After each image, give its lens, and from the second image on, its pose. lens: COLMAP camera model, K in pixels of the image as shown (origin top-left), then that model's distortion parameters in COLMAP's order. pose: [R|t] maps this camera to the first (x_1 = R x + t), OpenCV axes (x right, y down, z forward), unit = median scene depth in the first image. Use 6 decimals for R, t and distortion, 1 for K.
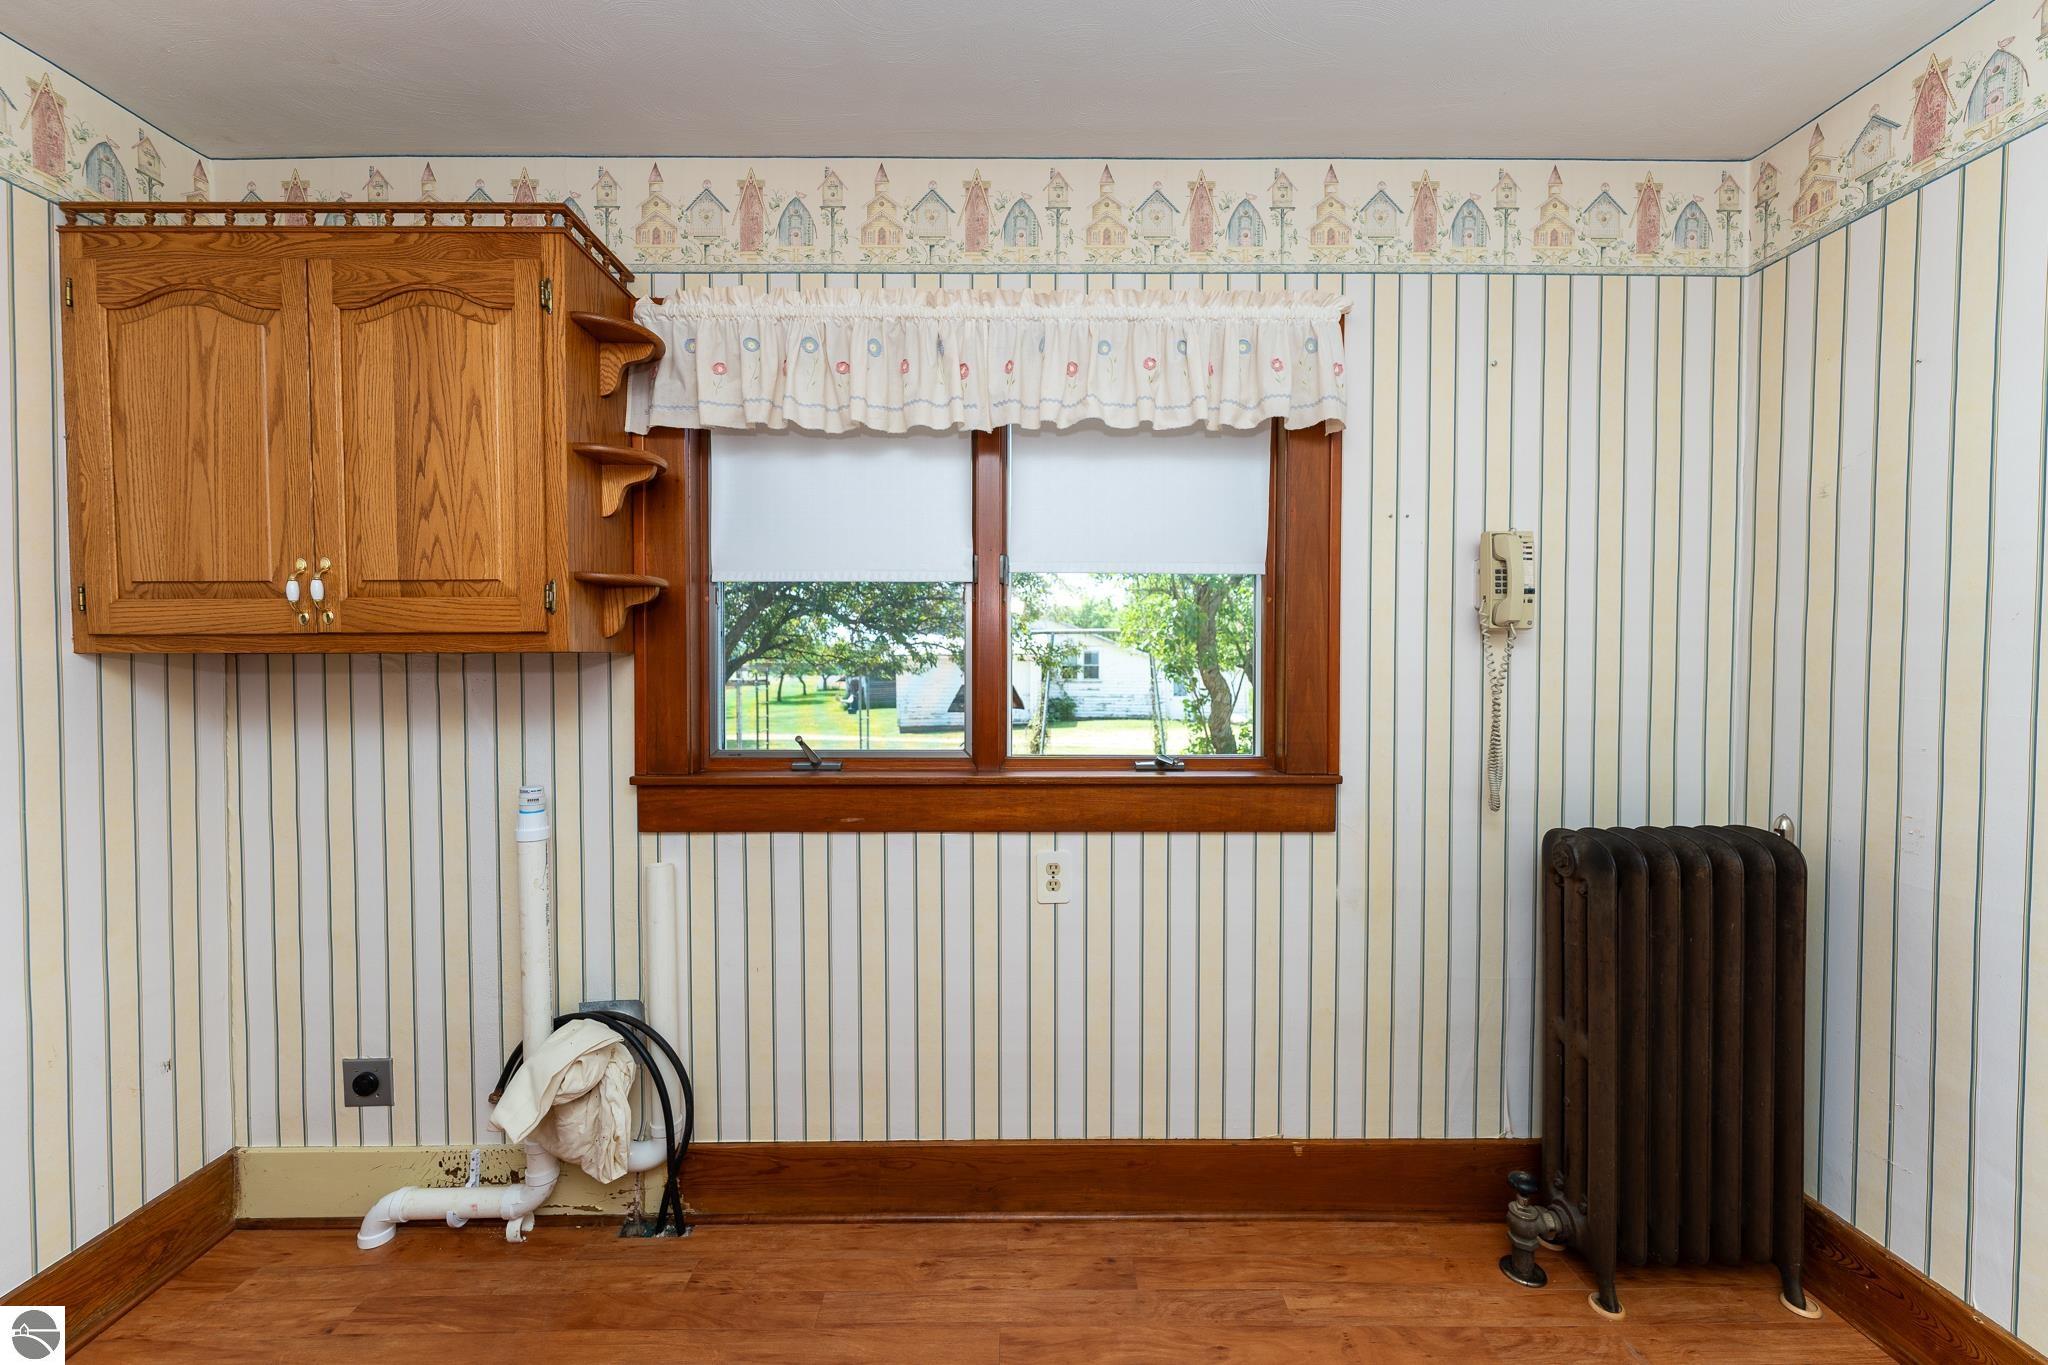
lens RADIAL K [[823.4, 0, 1010.9], [0, 823.4, 678.0], [0, 0, 1]] dist [-0.002139, -0.000185]
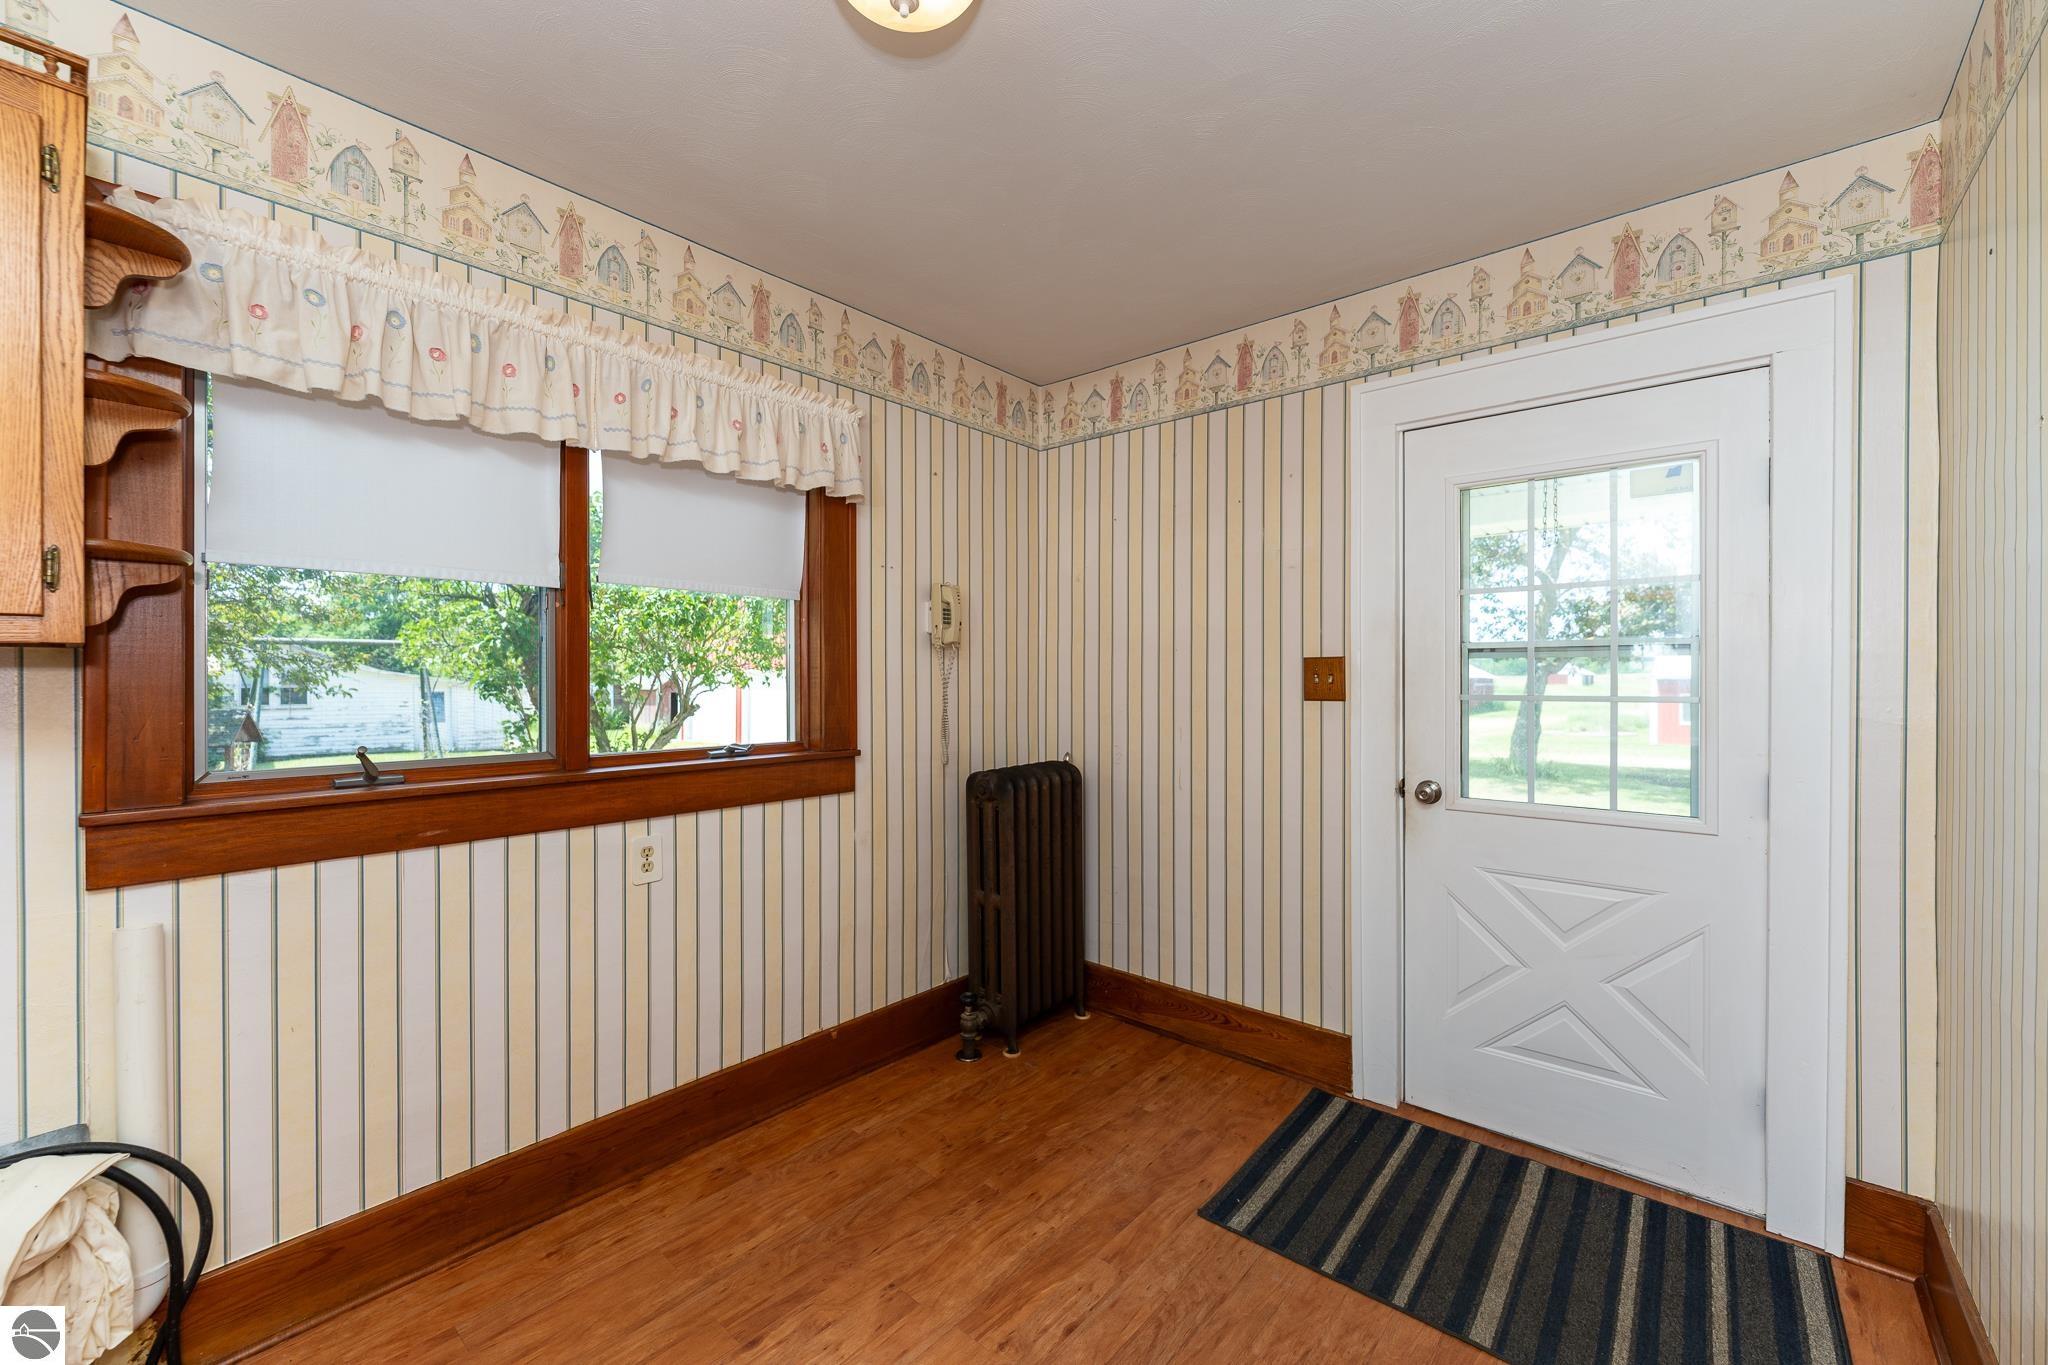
lens RADIAL K [[823.4, 0, 1028.3], [0, 823.4, 677.3], [0, 0, 1]] dist [-0.002139, -0.000185]
pose [[0.654391, -0.001402, 0.756155, -0.459676], [0.020399, 0.999667, -0.015801, 0.024498], [-0.755881, 0.025765, 0.654202, -0.125279]]
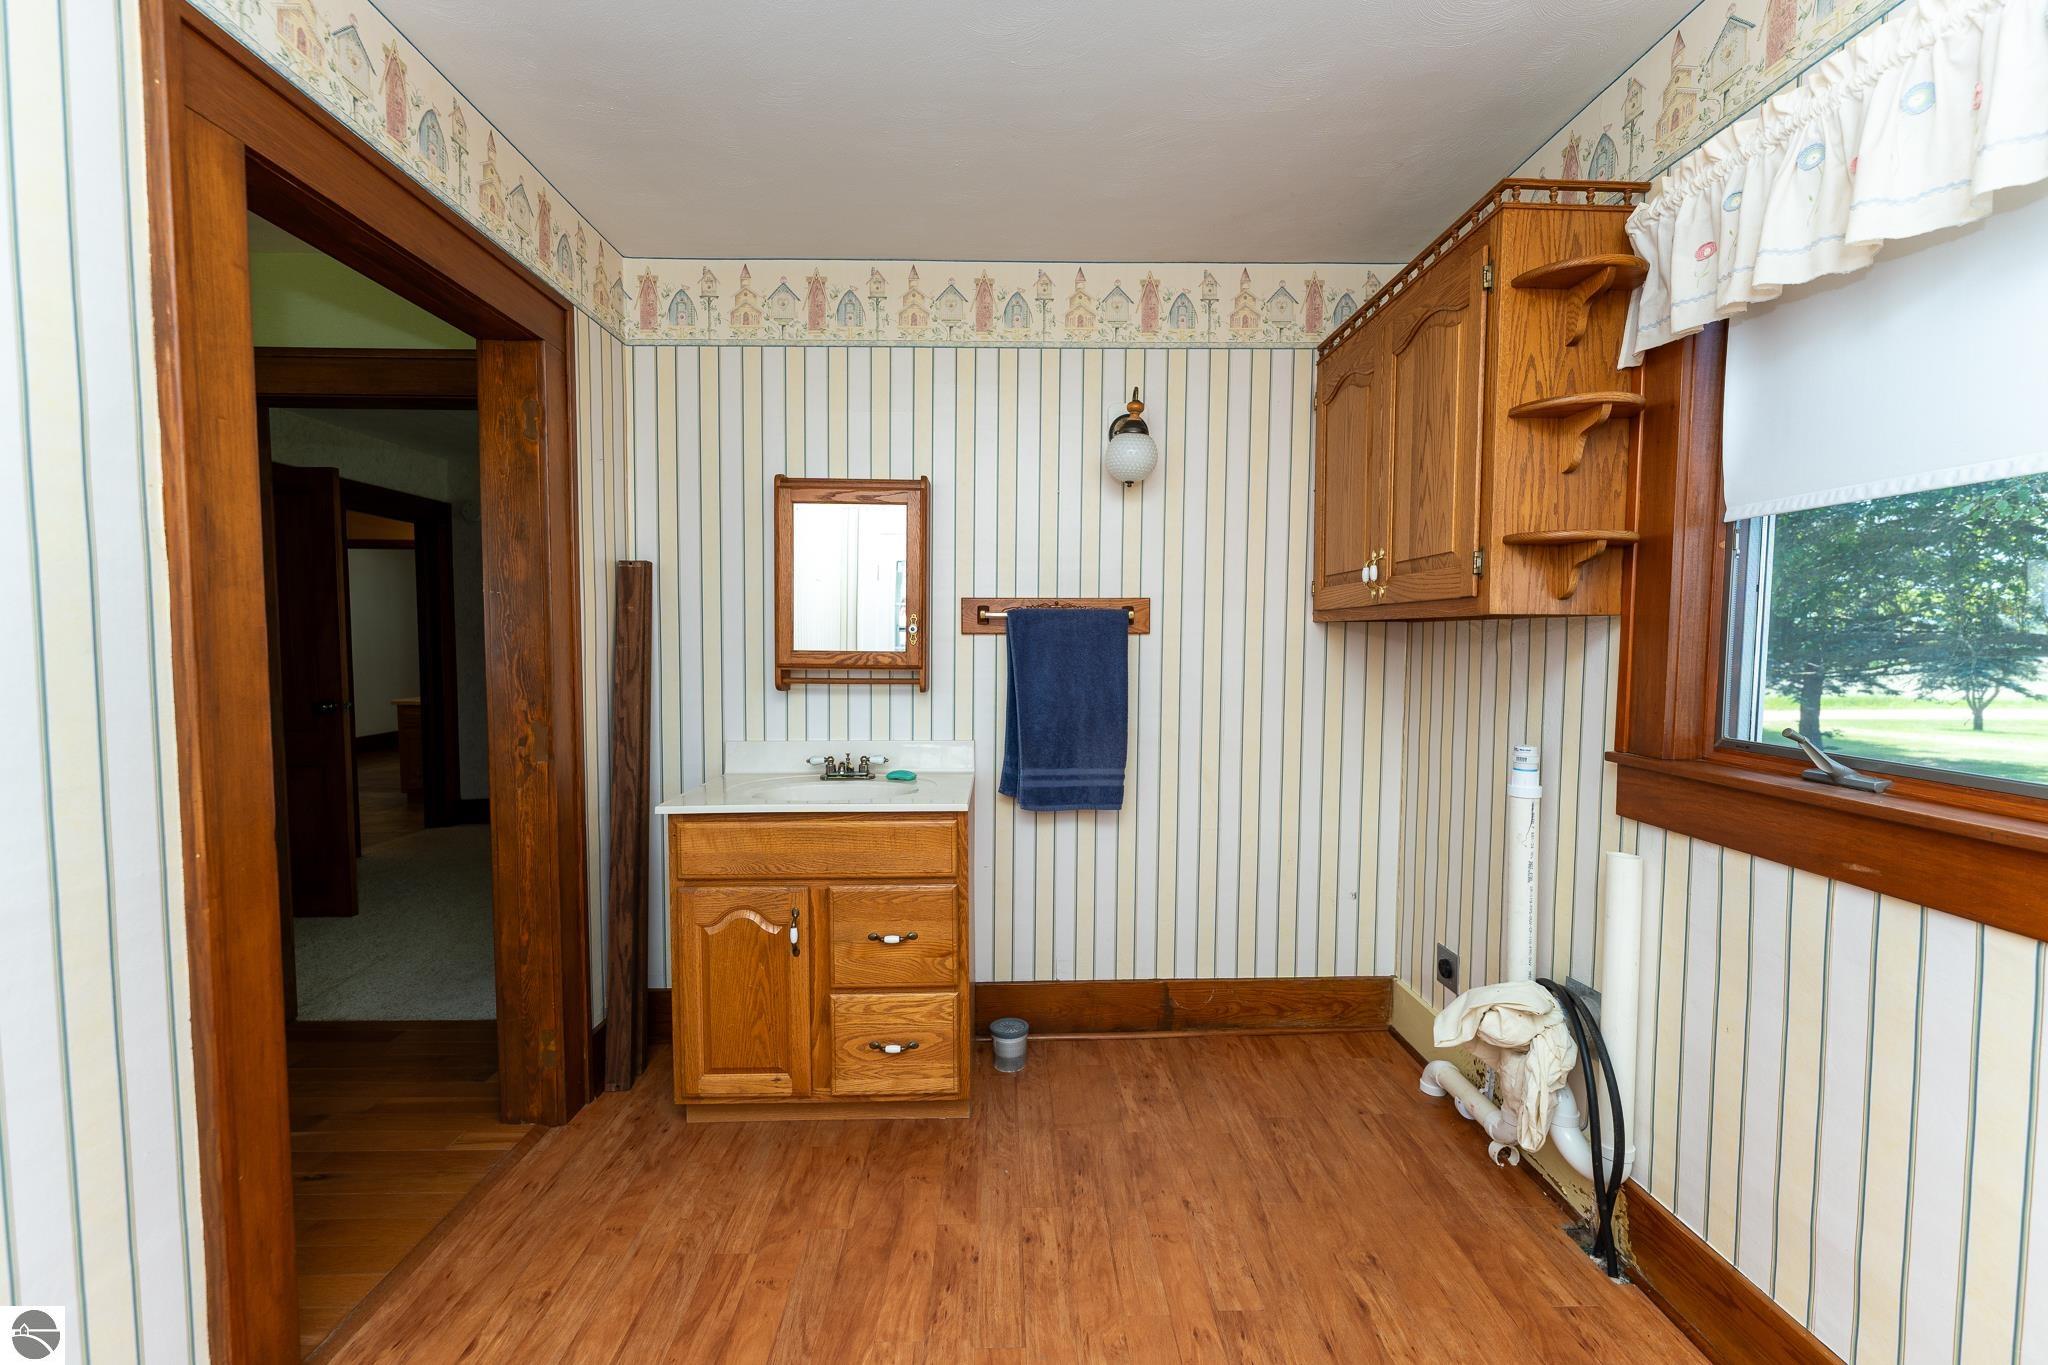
lens RADIAL K [[823.4, 0, 1023.8], [0, 823.4, 682.8], [0, 0, 1]] dist [-0.002139, -0.000185]
pose [[0.020668, 0.059817, -0.997995, 0.427731], [-0.034835, 0.997646, 0.059075, 0.012366], [0.999179, 0.033544, 0.022703, 0.330810]]
